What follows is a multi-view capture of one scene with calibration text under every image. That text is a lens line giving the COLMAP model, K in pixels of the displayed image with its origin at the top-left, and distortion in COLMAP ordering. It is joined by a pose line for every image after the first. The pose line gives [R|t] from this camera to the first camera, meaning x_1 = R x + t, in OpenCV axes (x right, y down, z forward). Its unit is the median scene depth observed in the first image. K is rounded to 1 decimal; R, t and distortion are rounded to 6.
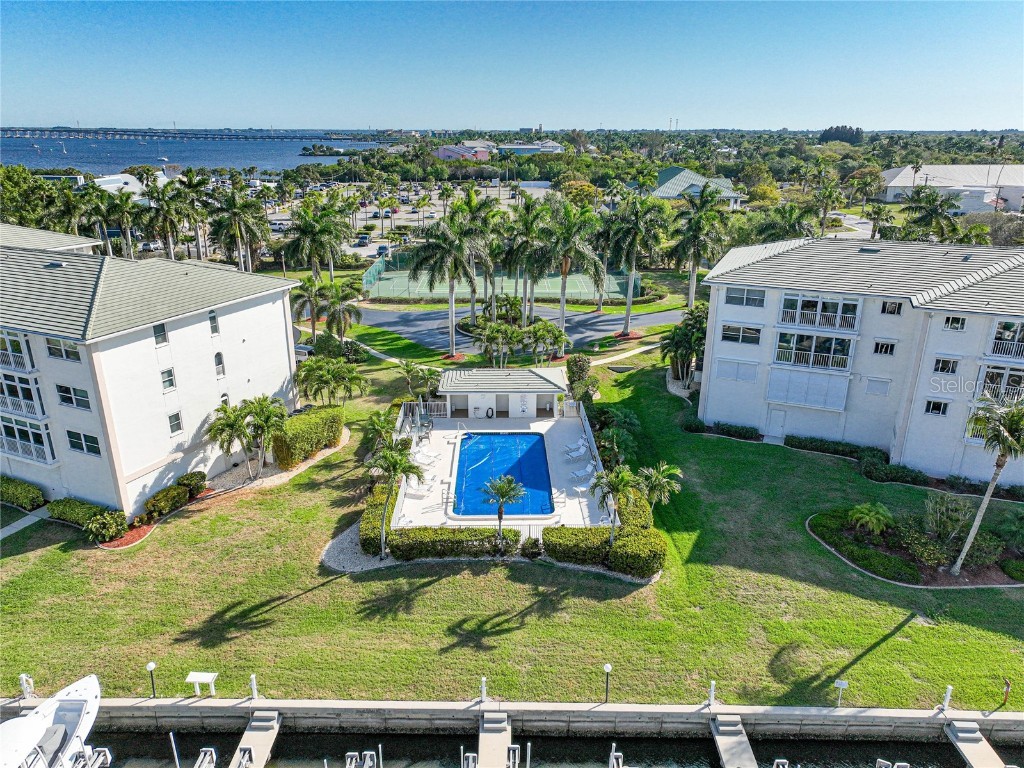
lens RADIAL K [[724.2, 0, 512.0], [0, 724.2, 384.0], [0, 0, 1]] dist [0.001534, 0.005215]
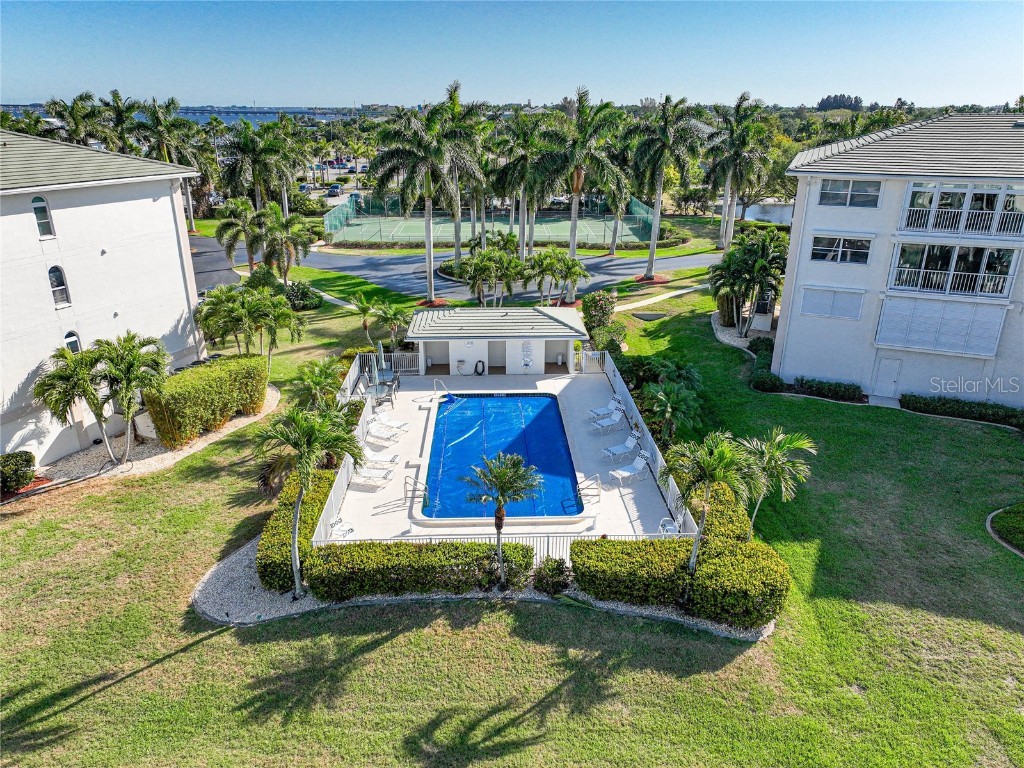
lens RADIAL K [[724.2, 0, 512.0], [0, 724.2, 384.0], [0, 0, 1]] dist [0.001534, 0.005215]
pose [[0.999883, -0.006270, 0.013946, -0.010271], [0.005902, 0.999637, 0.026291, 0.043498], [-0.014106, -0.026205, 0.999557, 0.330526]]
